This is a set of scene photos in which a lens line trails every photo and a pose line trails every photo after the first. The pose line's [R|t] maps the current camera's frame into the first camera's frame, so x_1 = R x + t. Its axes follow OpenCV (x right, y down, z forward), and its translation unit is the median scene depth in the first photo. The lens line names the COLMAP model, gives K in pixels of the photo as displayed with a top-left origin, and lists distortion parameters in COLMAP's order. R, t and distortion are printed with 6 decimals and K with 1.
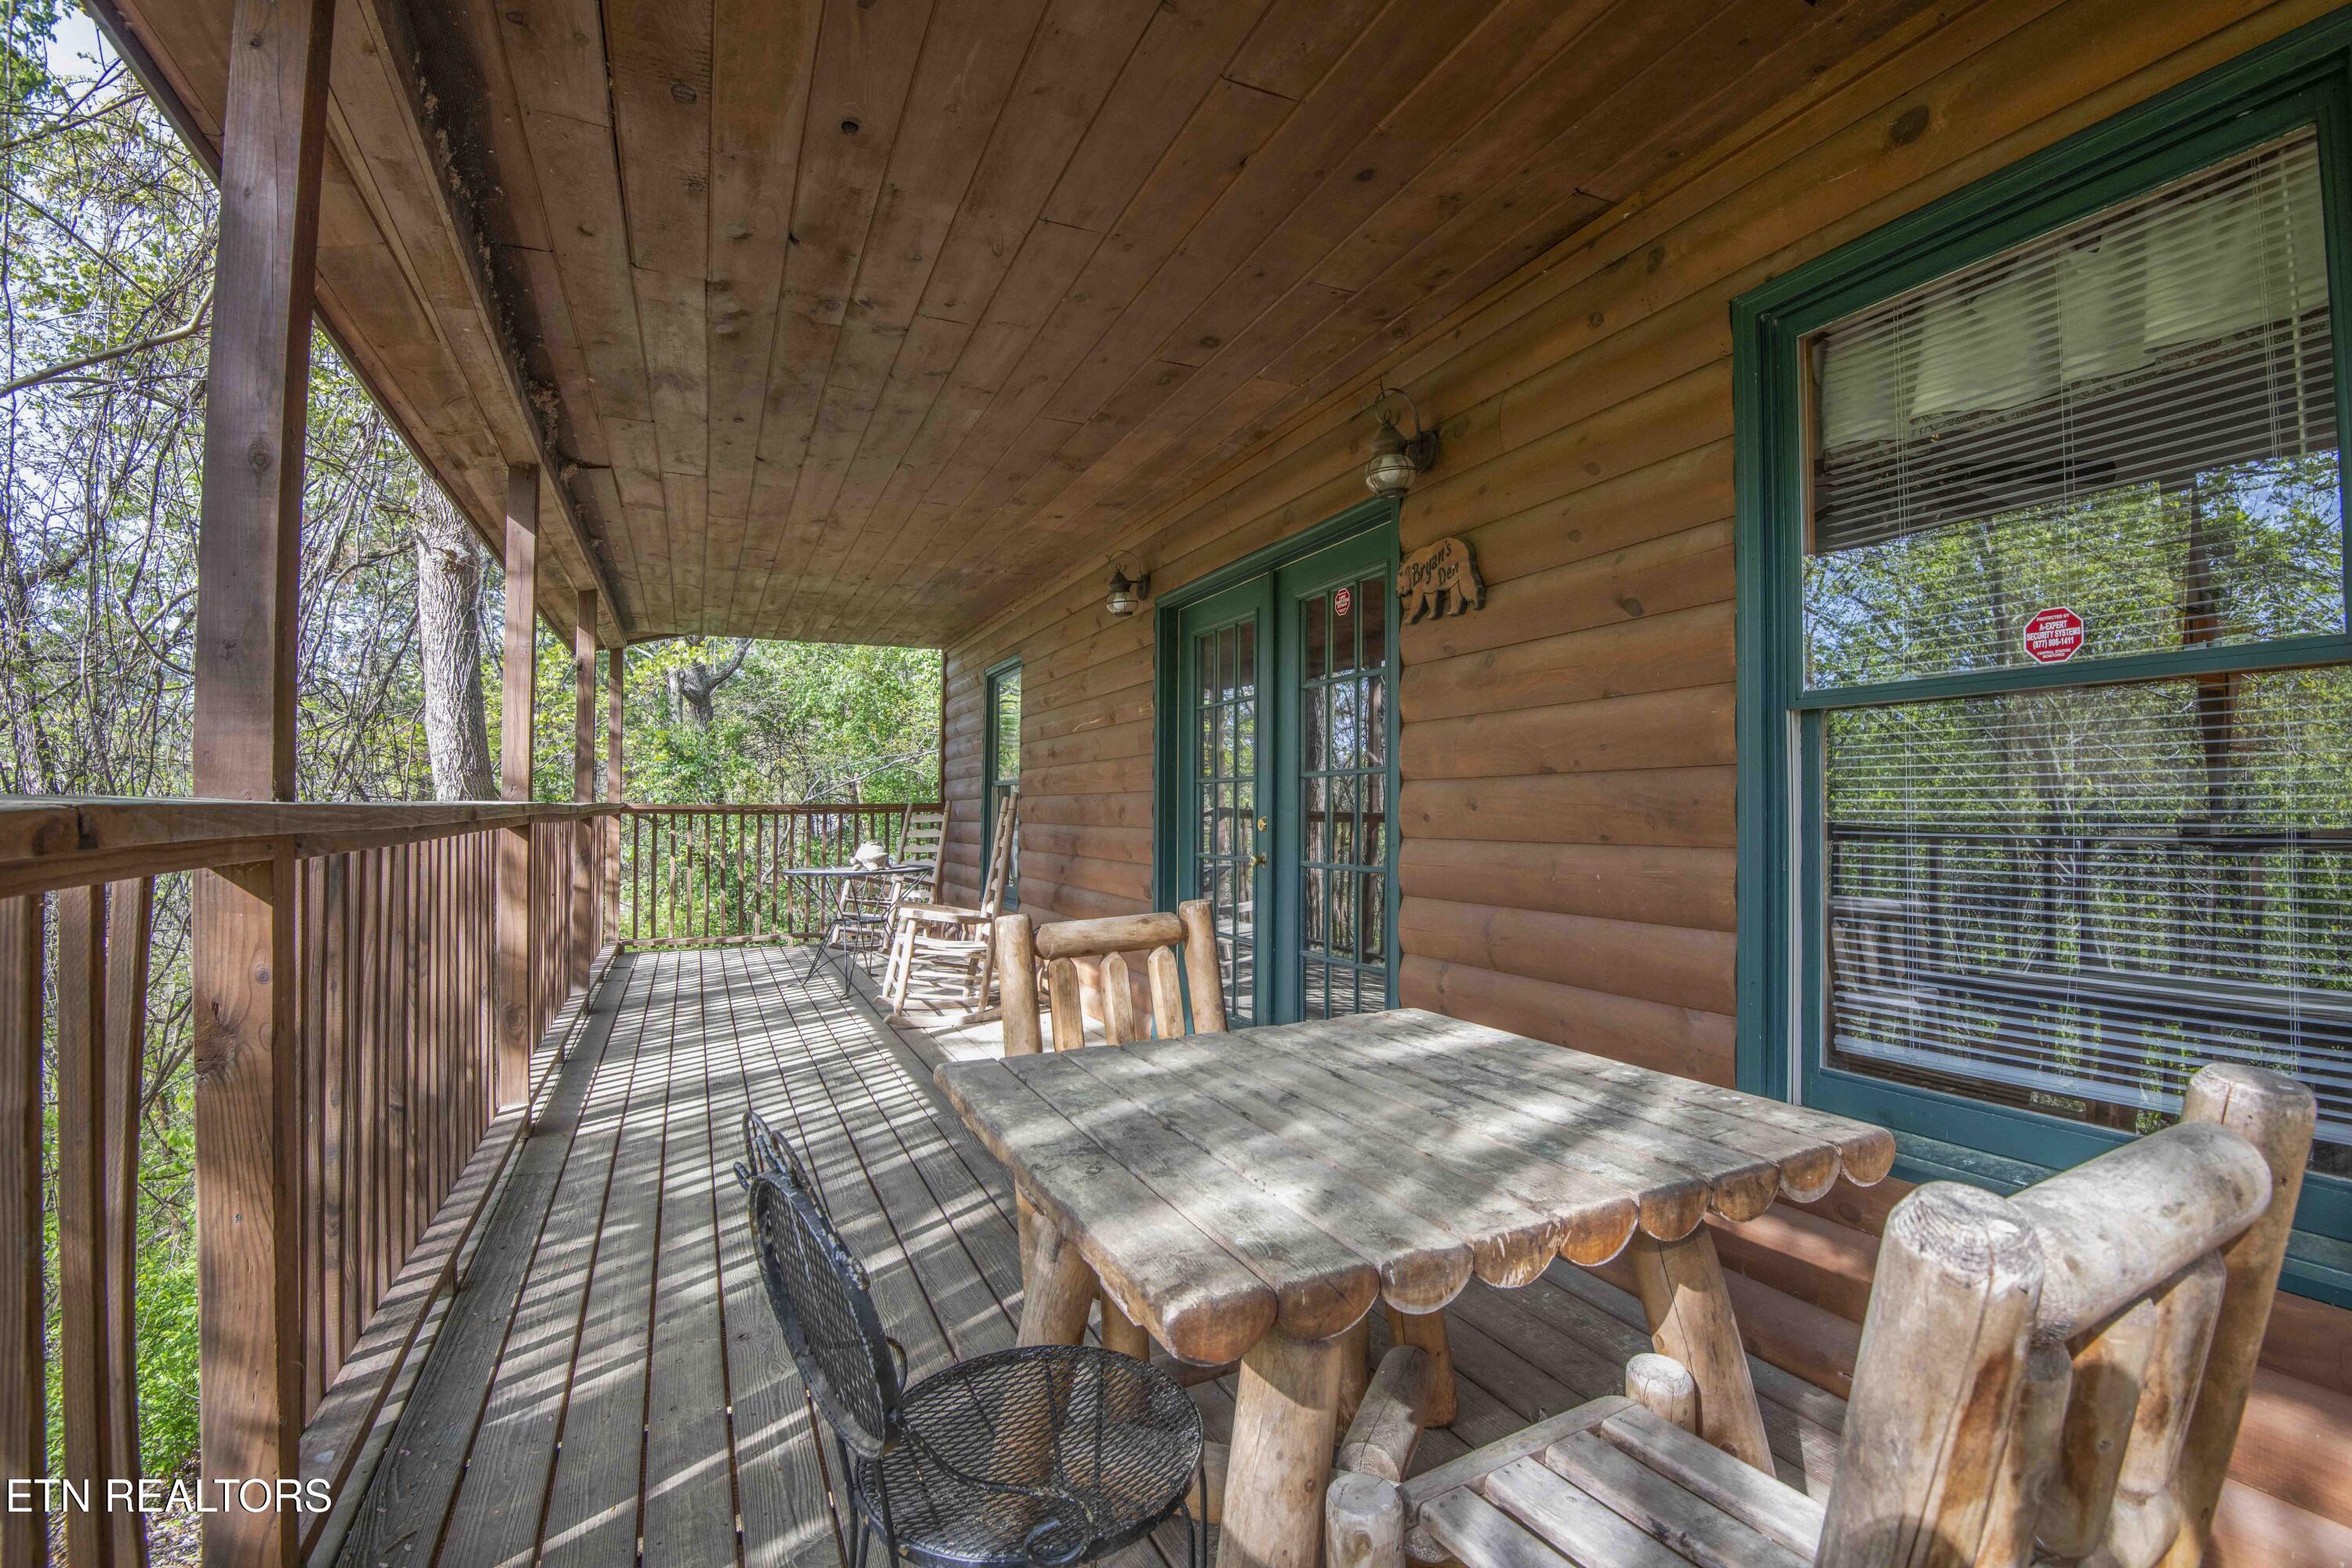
lens RADIAL K [[1079.6, 0, 1183.9], [0, 1079.6, 782.0], [0, 0, 1]] dist [-0.009384, -0.023353]
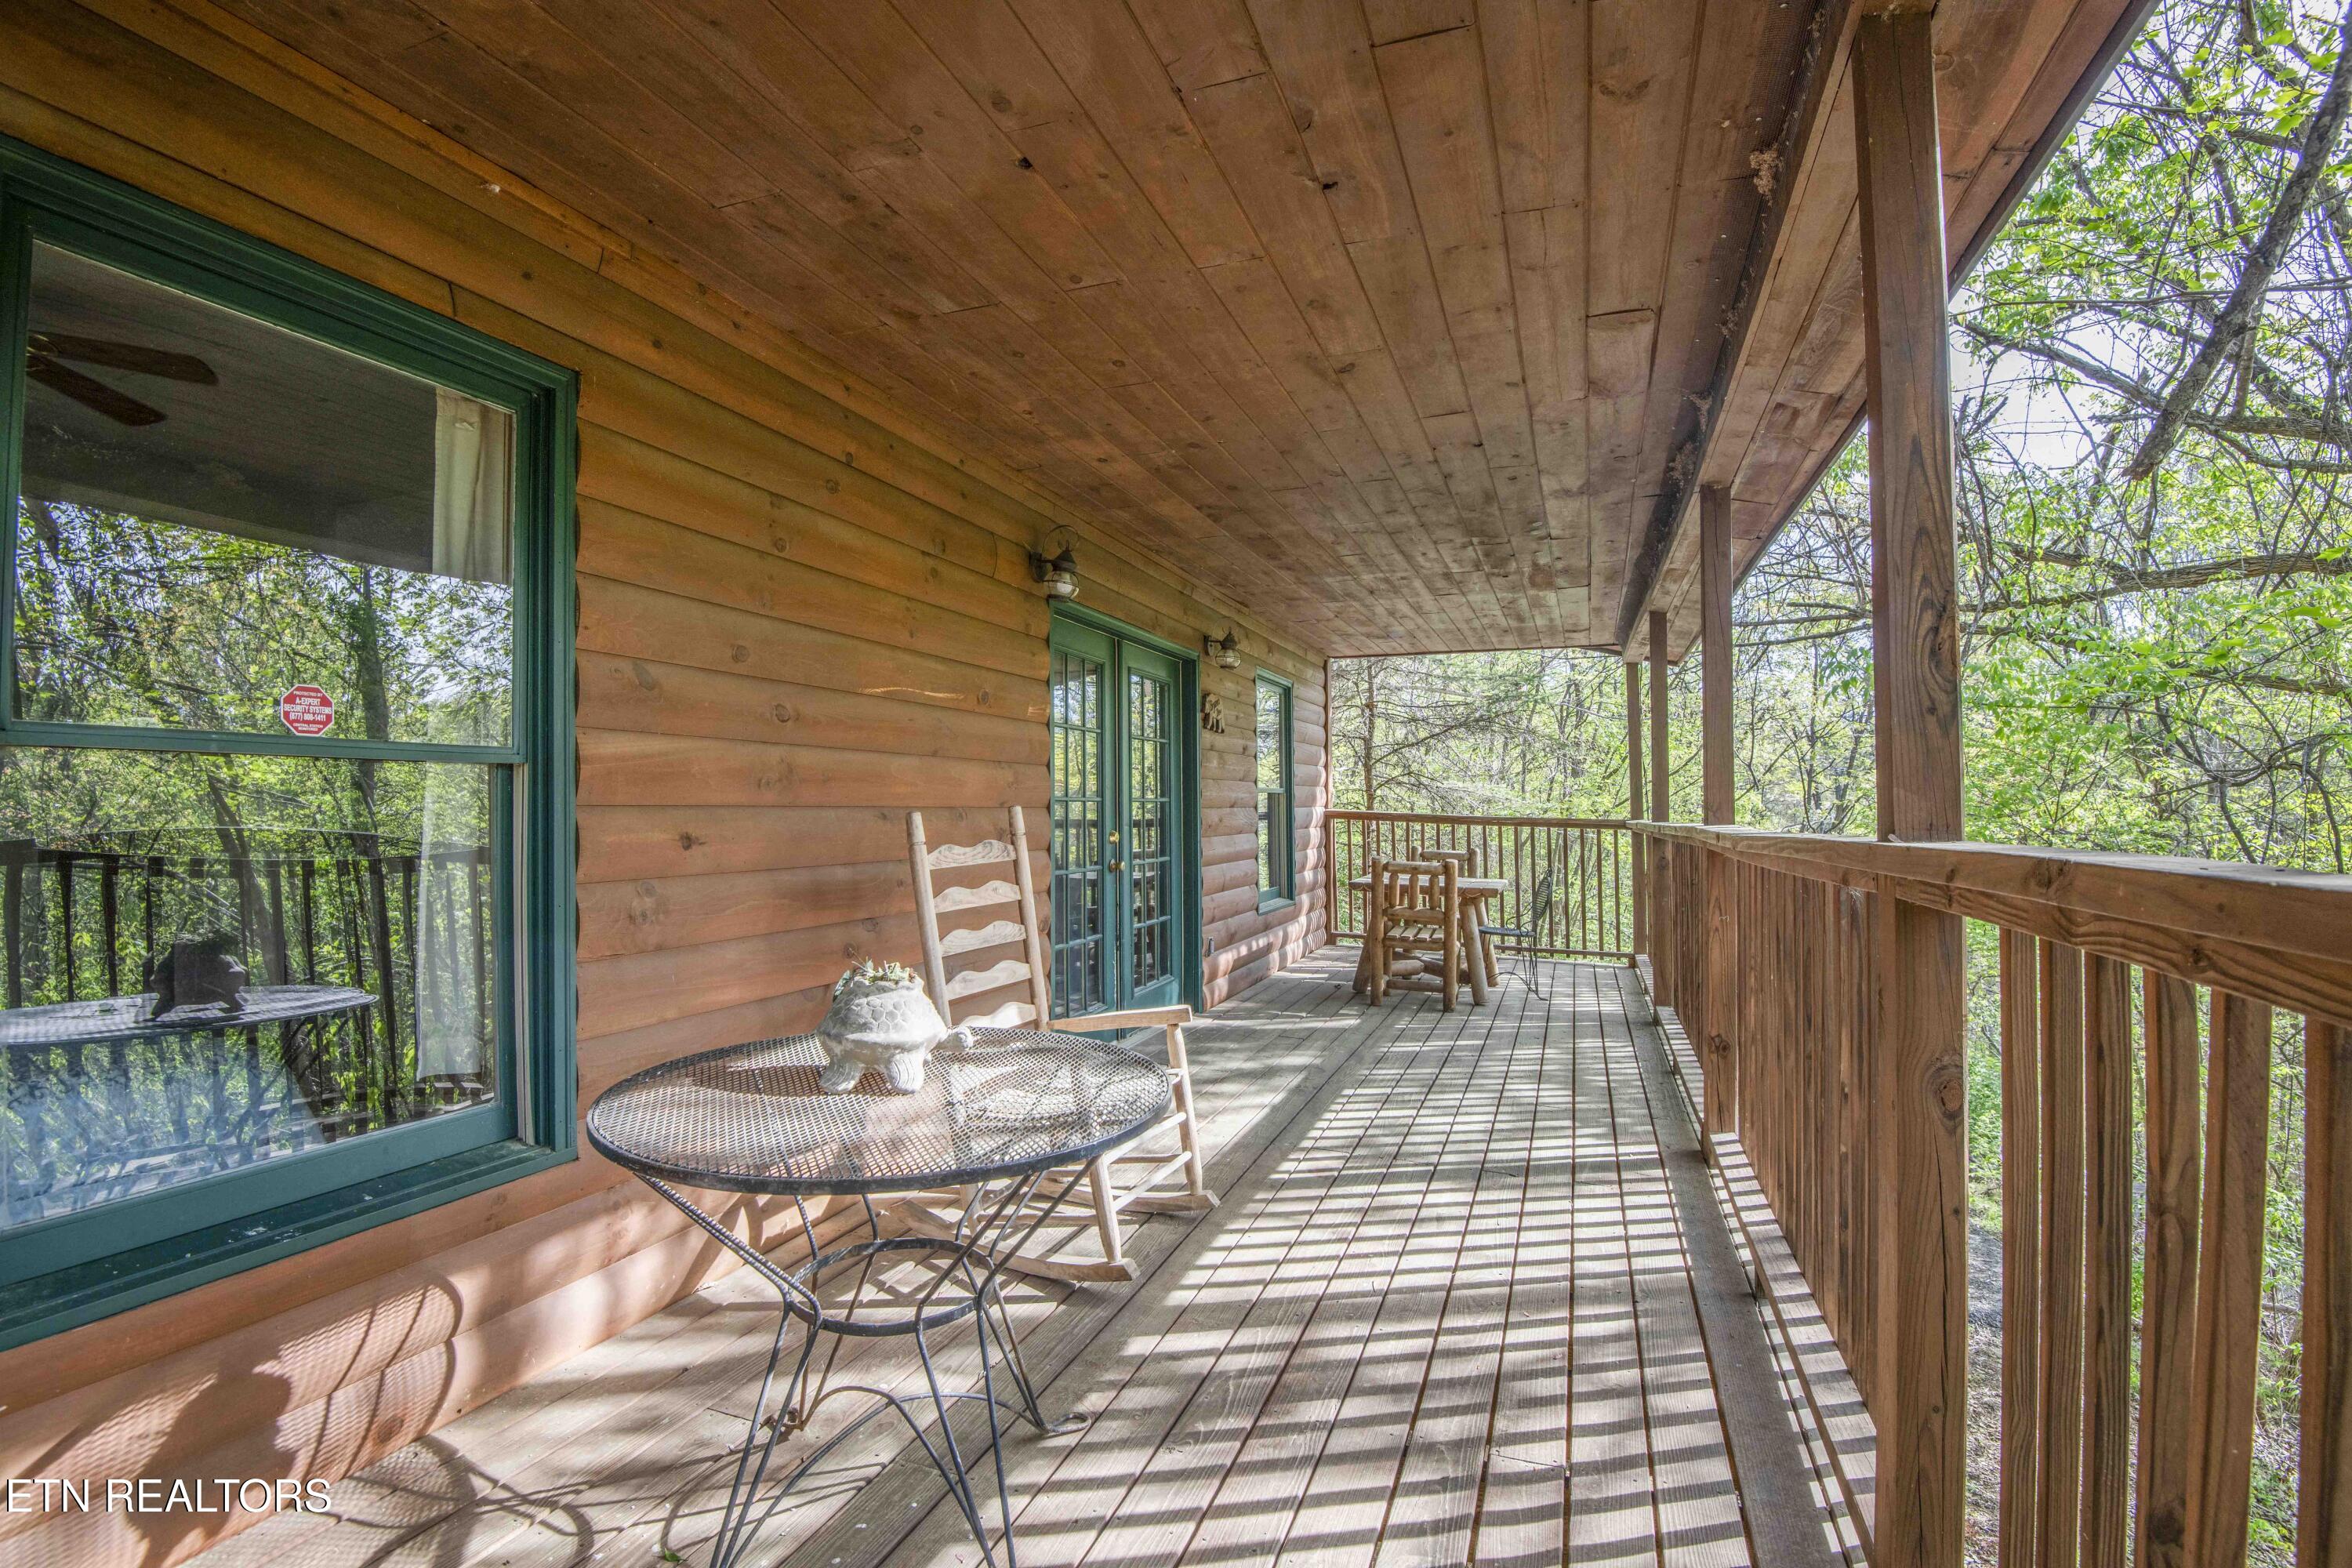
lens RADIAL K [[1080.5, 0, 1185.5], [0, 1080.5, 782.9], [0, 0, 1]] dist [-0.001293, -0.036933]
pose [[-0.716370, 0.014228, 0.697575, -1.025873], [-0.019778, 0.998976, -0.040686, 0.030546], [-0.697440, -0.042943, -0.715356, 2.190805]]
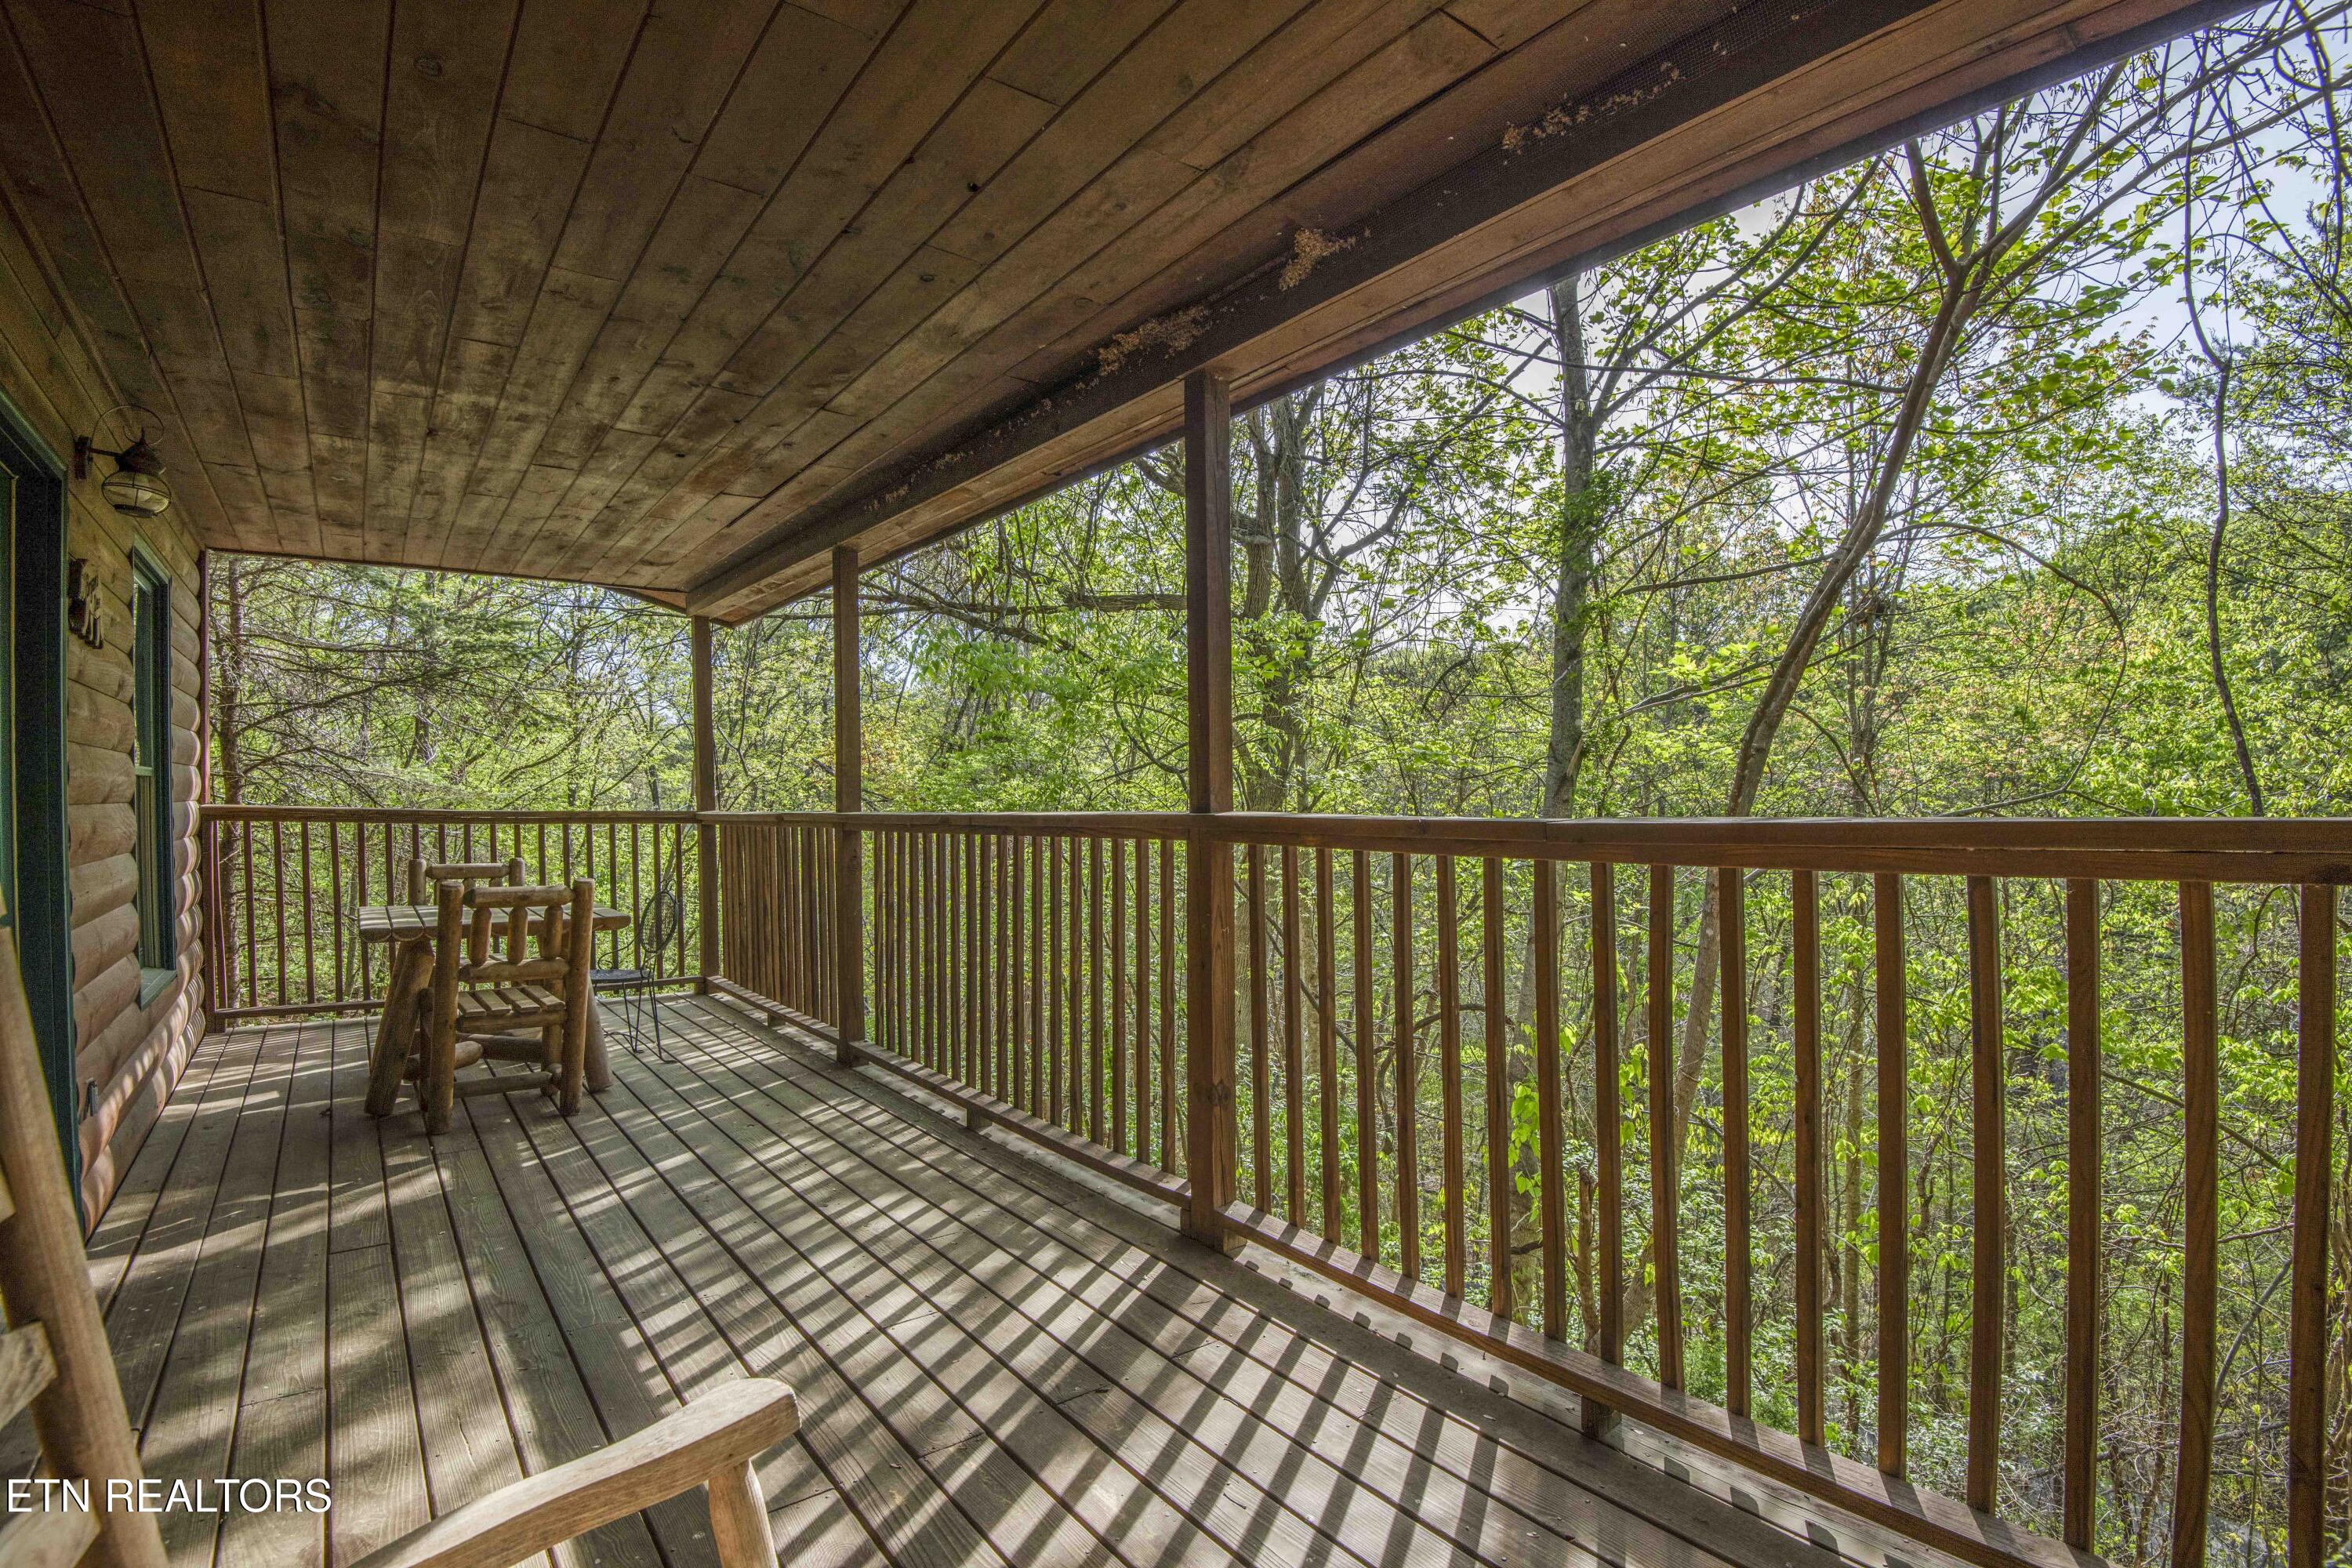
lens RADIAL K [[1079.6, 0, 1183.9], [0, 1079.6, 782.0], [0, 0, 1]] dist [-0.009384, -0.023353]
pose [[-0.971031, 0.007928, -0.238822, -0.441605], [0.016588, 0.999275, -0.034271, 0.023723], [0.238377, -0.037240, -0.970458, 1.862717]]
